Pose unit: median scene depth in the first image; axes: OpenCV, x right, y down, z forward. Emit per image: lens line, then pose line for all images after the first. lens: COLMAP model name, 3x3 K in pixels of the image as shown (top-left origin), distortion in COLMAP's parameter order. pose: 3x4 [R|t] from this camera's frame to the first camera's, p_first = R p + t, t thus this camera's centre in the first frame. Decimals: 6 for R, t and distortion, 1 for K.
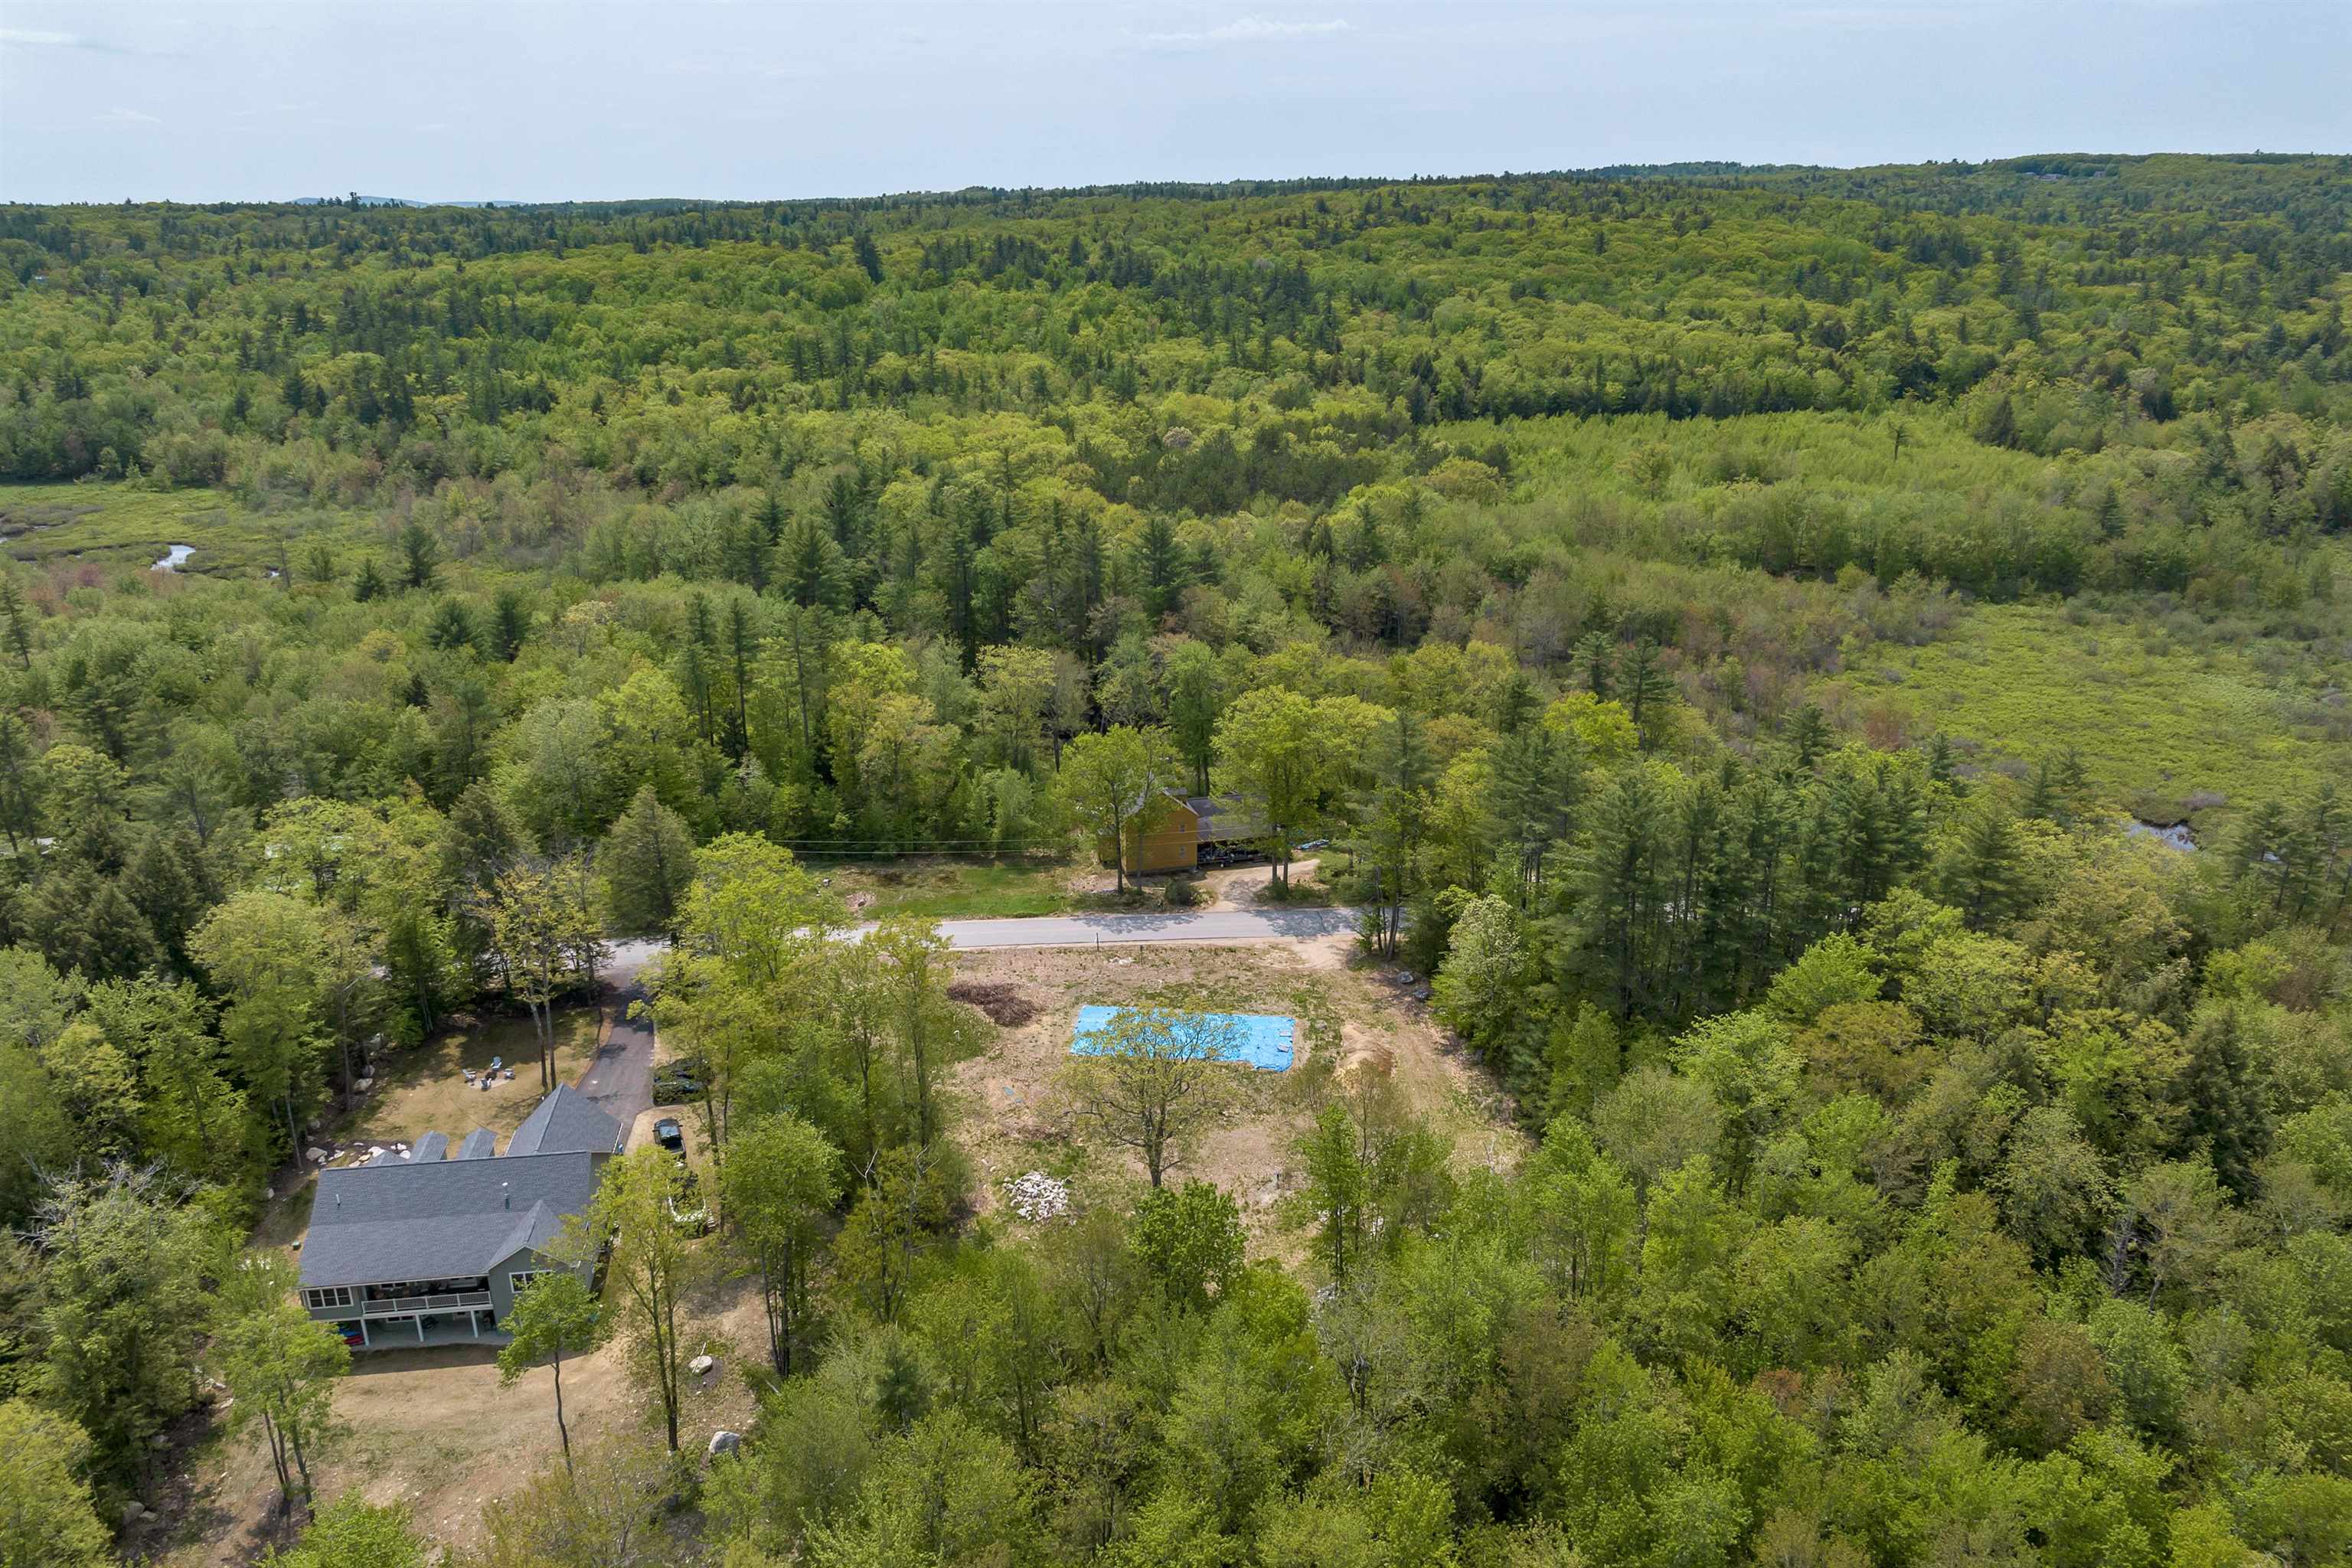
lens RADIAL K [[1649.3, 0, 1179.9], [0, 1649.3, 795.3], [0, 0, 1]] dist [-0.045217, 0.008416]
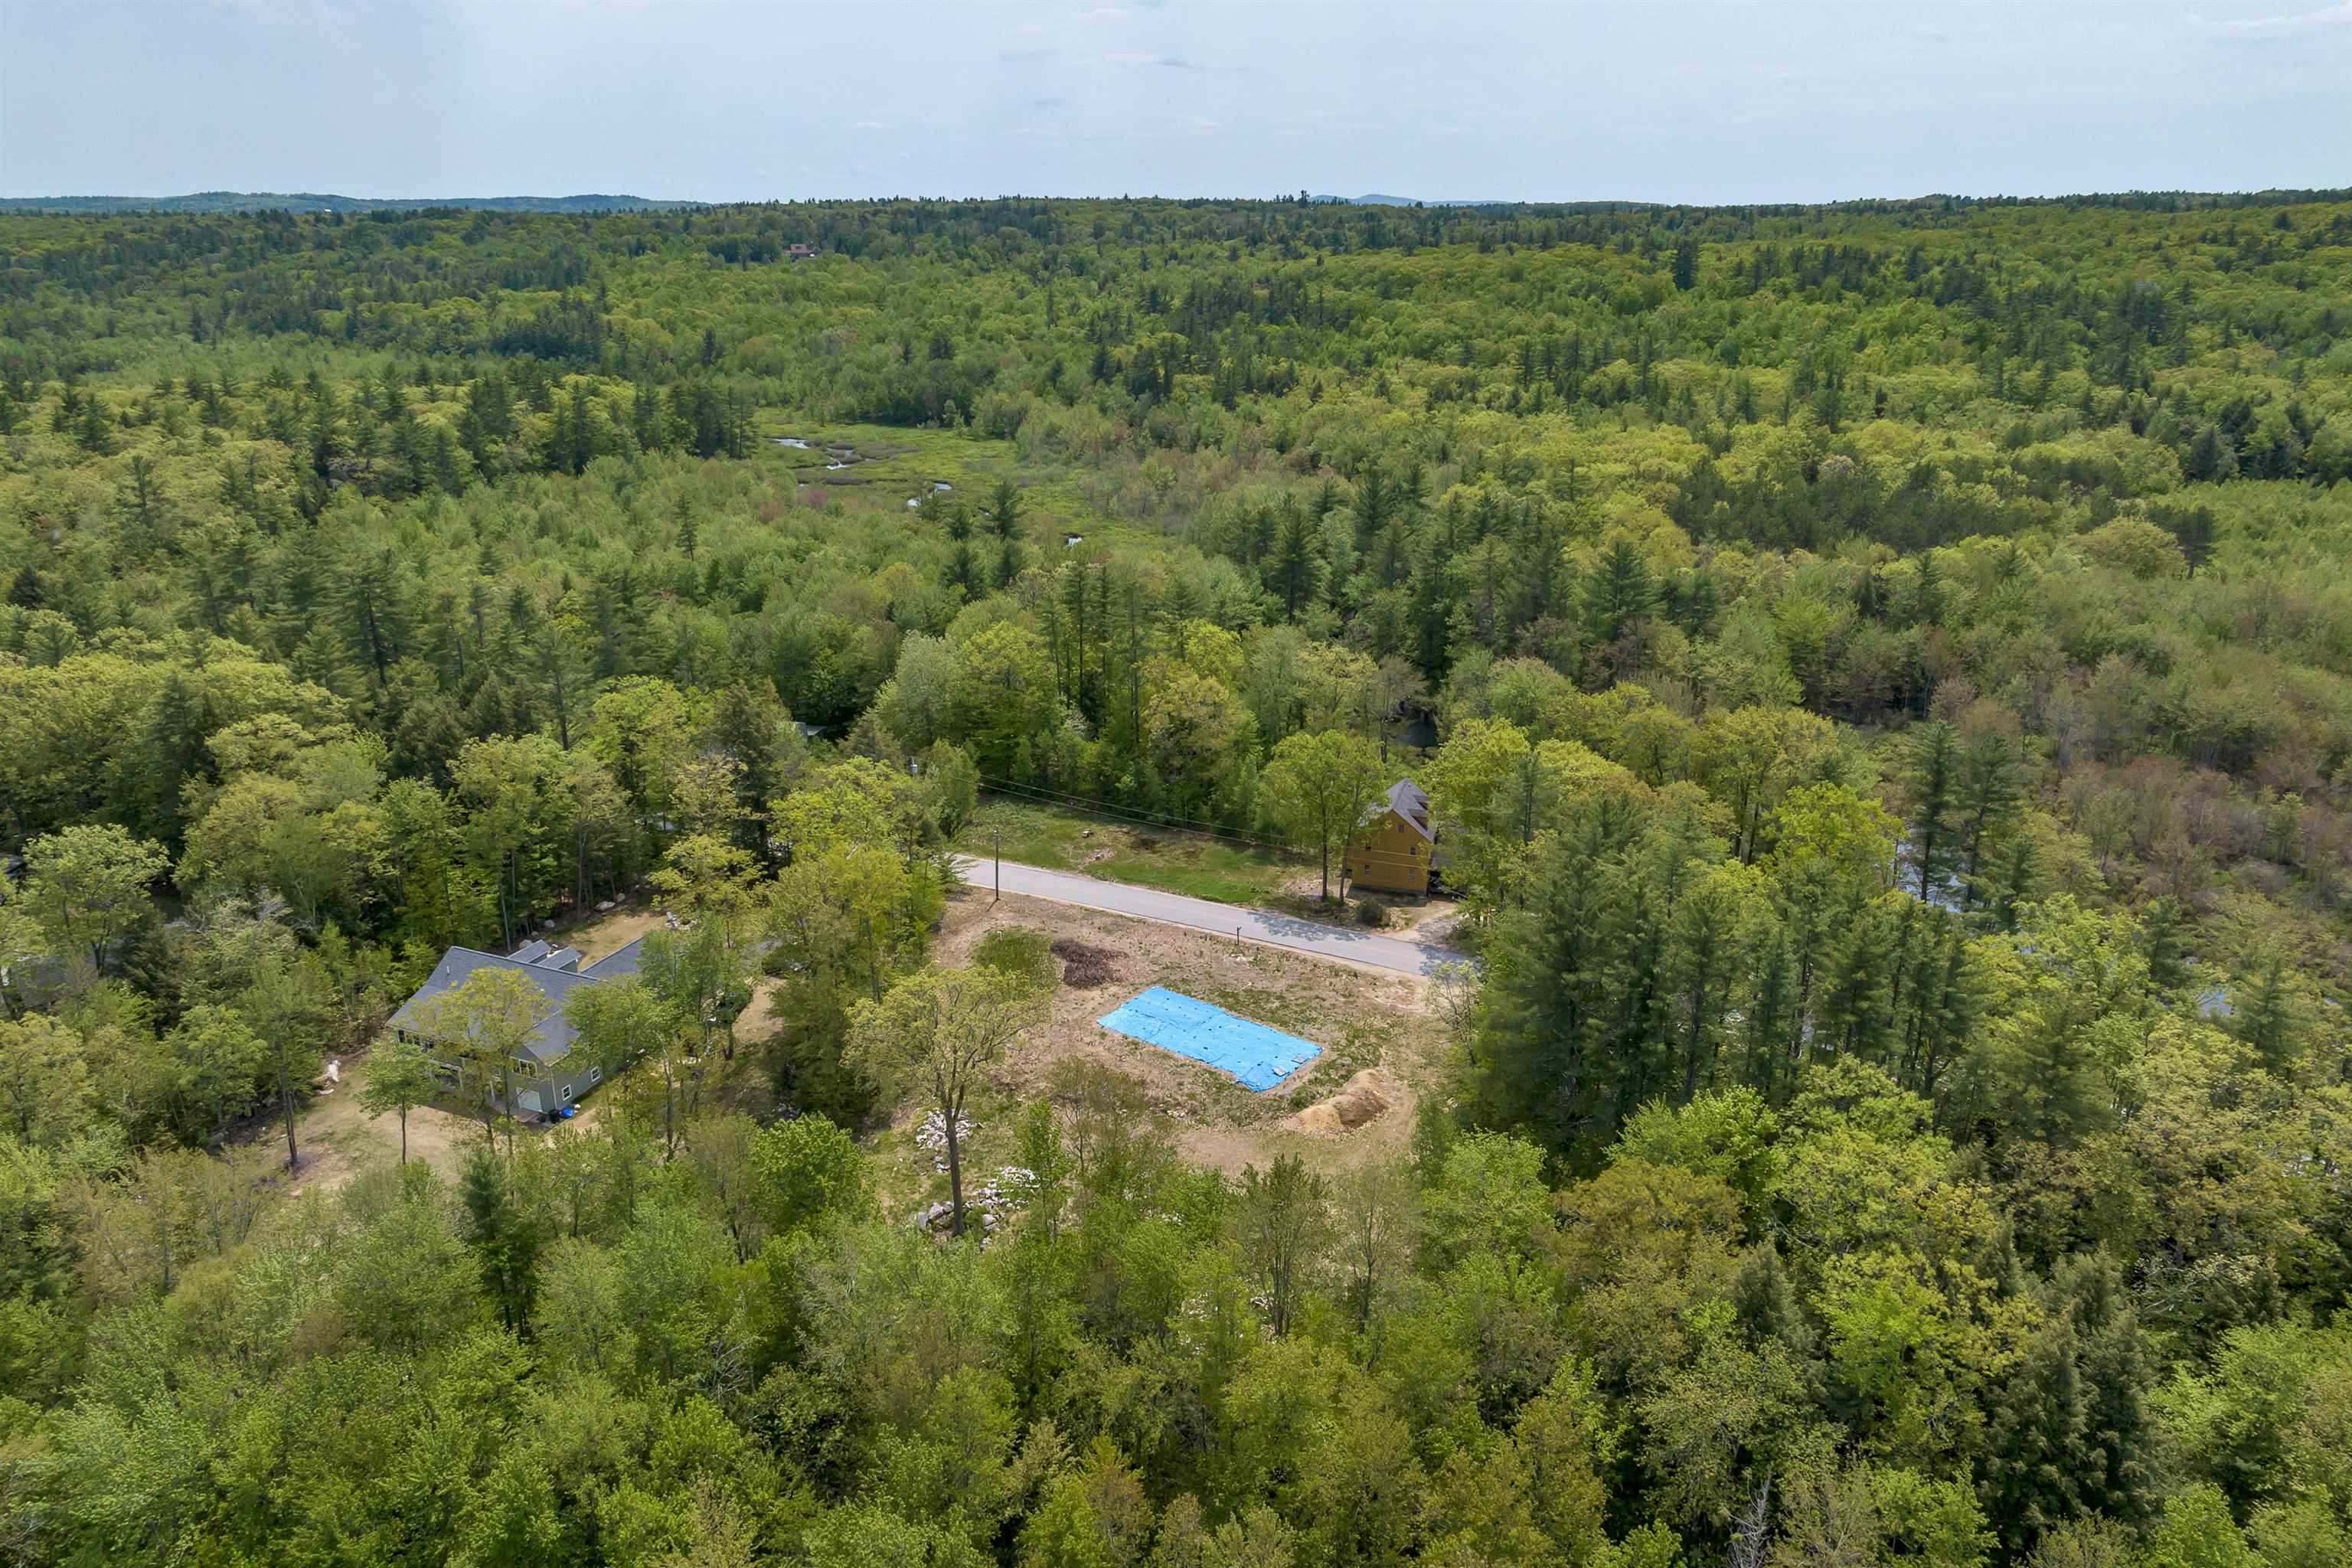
lens RADIAL K [[1654.4, 0, 1181.2], [0, 1654.4, 790.9], [0, 0, 1]] dist [-0.047900, 0.015165]
pose [[0.849565, 0.177131, -0.496854, 0.133873], [-0.179776, 0.982769, 0.042966, -0.011742], [0.495903, 0.052819, 0.866770, 0.032712]]
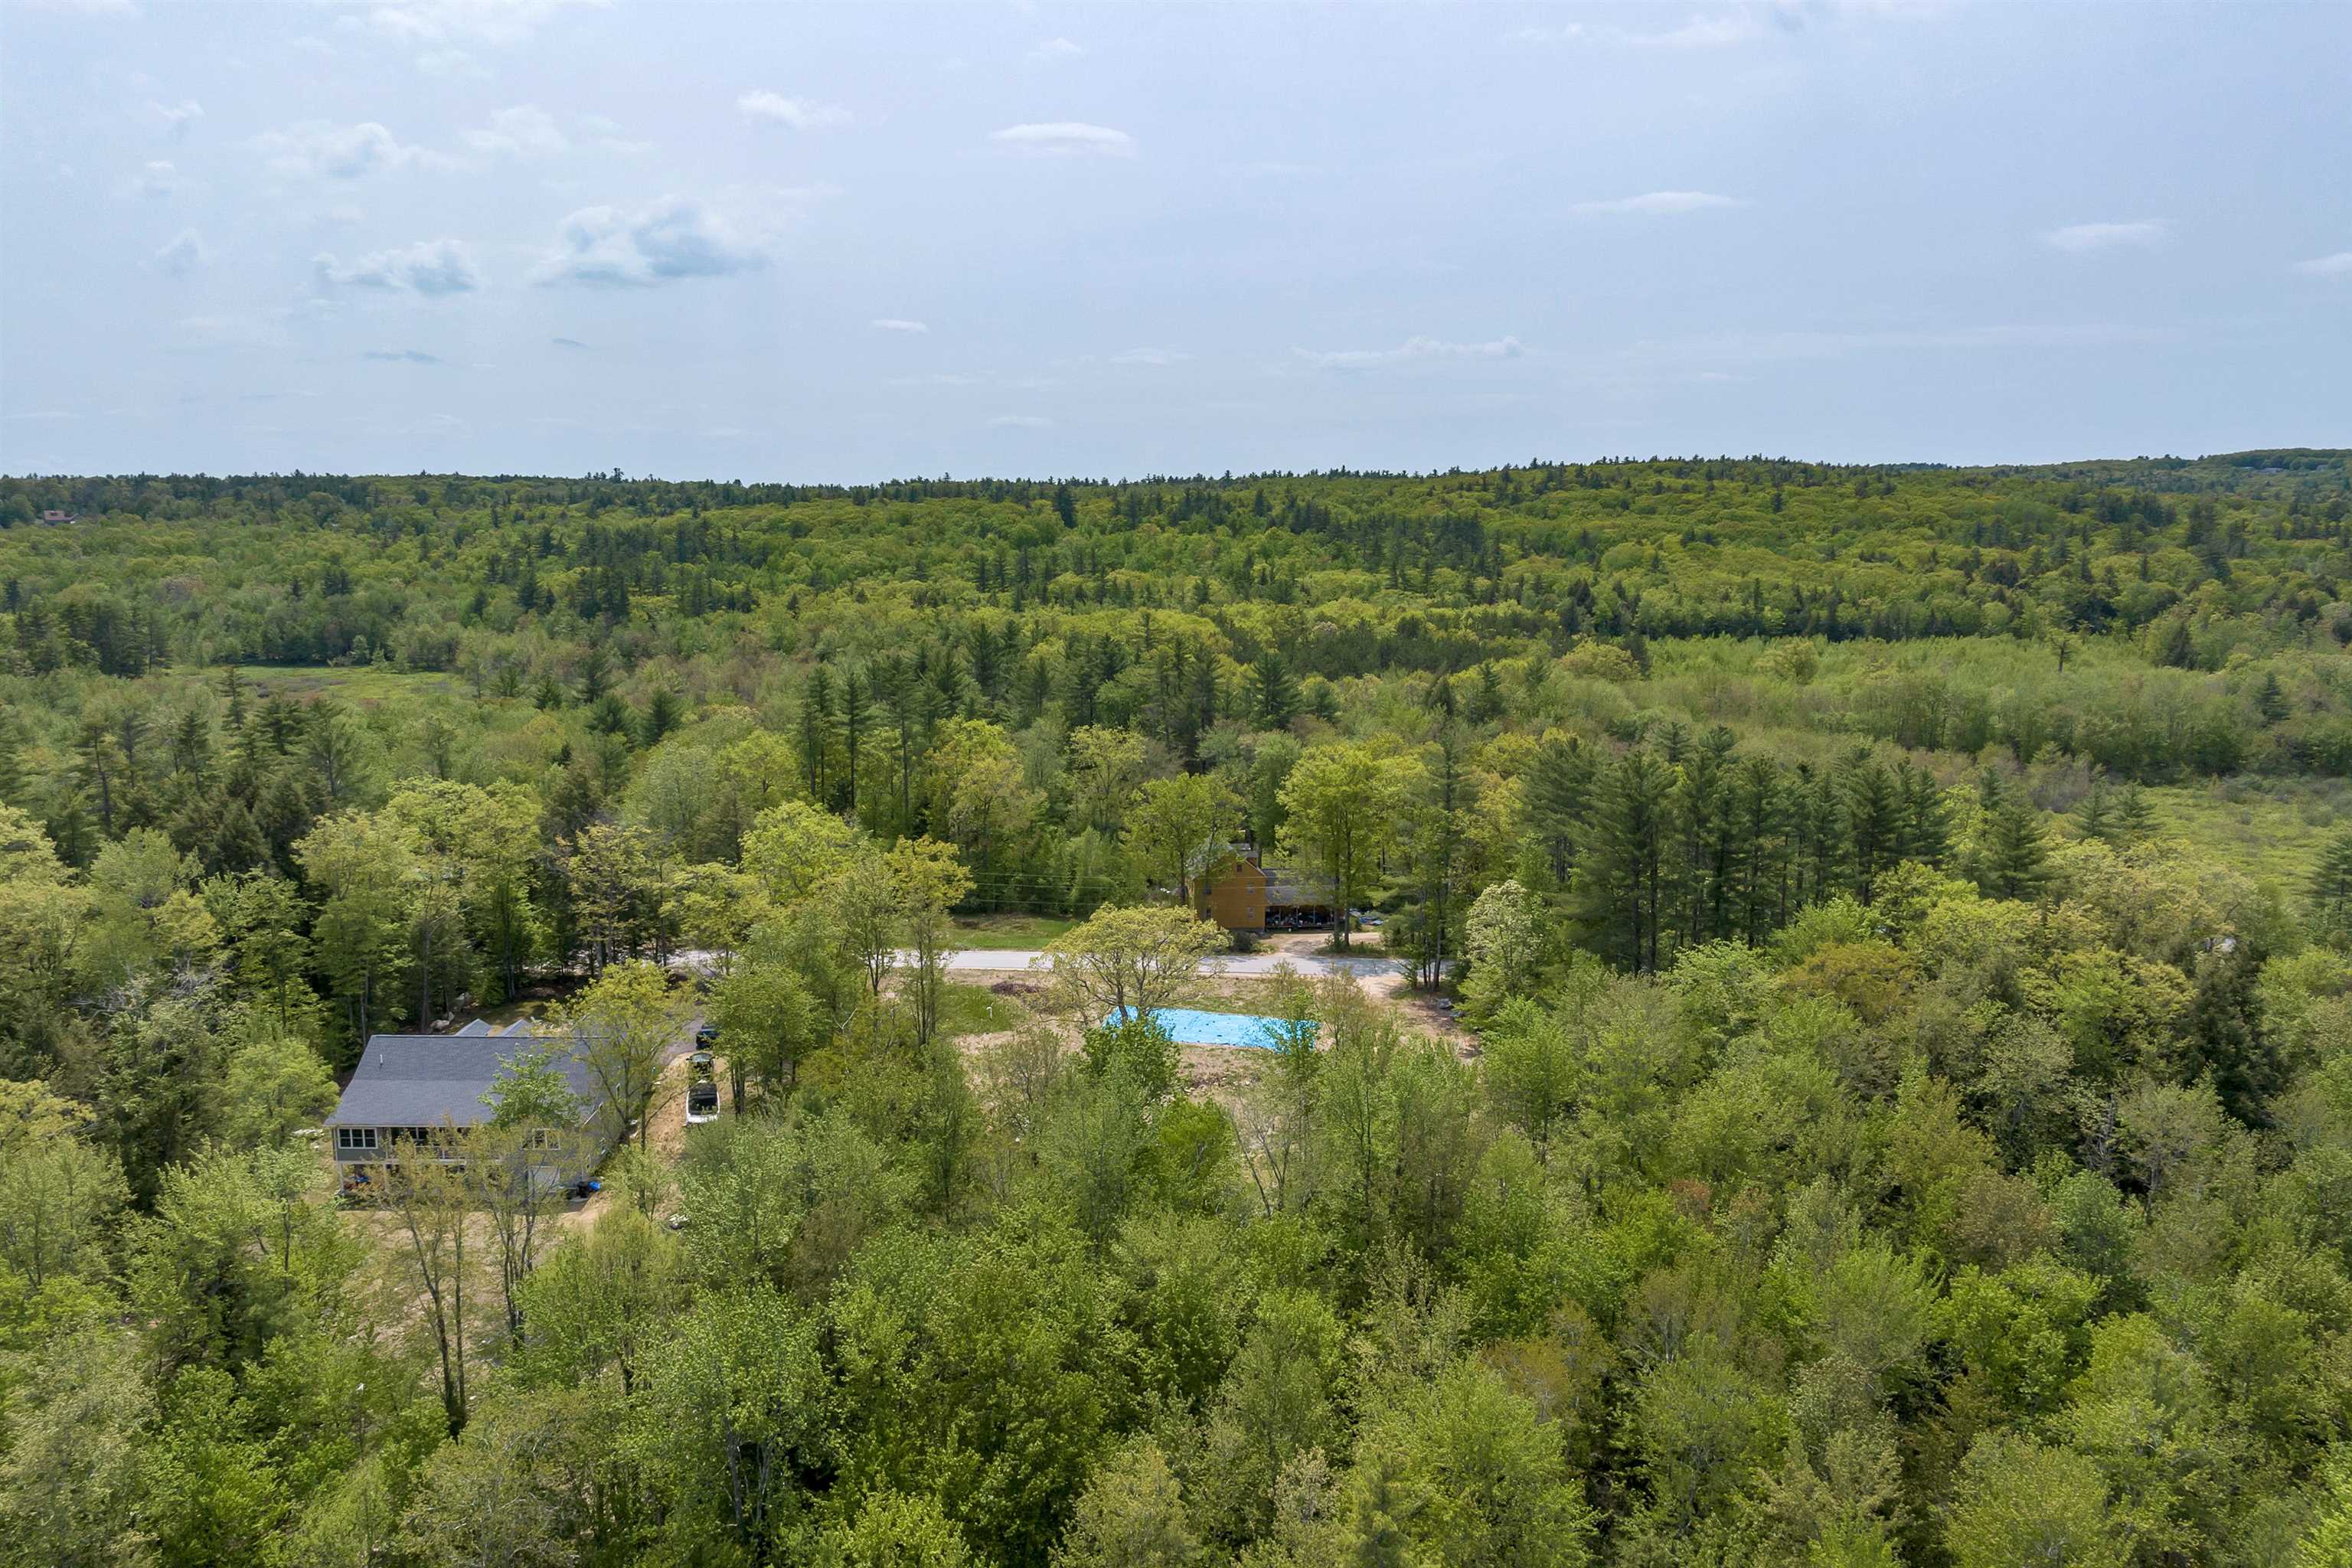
lens RADIAL K [[1654.4, 0, 1181.2], [0, 1654.4, 790.9], [0, 0, 1]] dist [-0.047900, 0.015165]
pose [[0.992056, 0.028613, -0.122496, 0.030564], [-0.050024, 0.983215, -0.175460, 0.052670], [0.115420, 0.180194, 0.976836, -0.007237]]
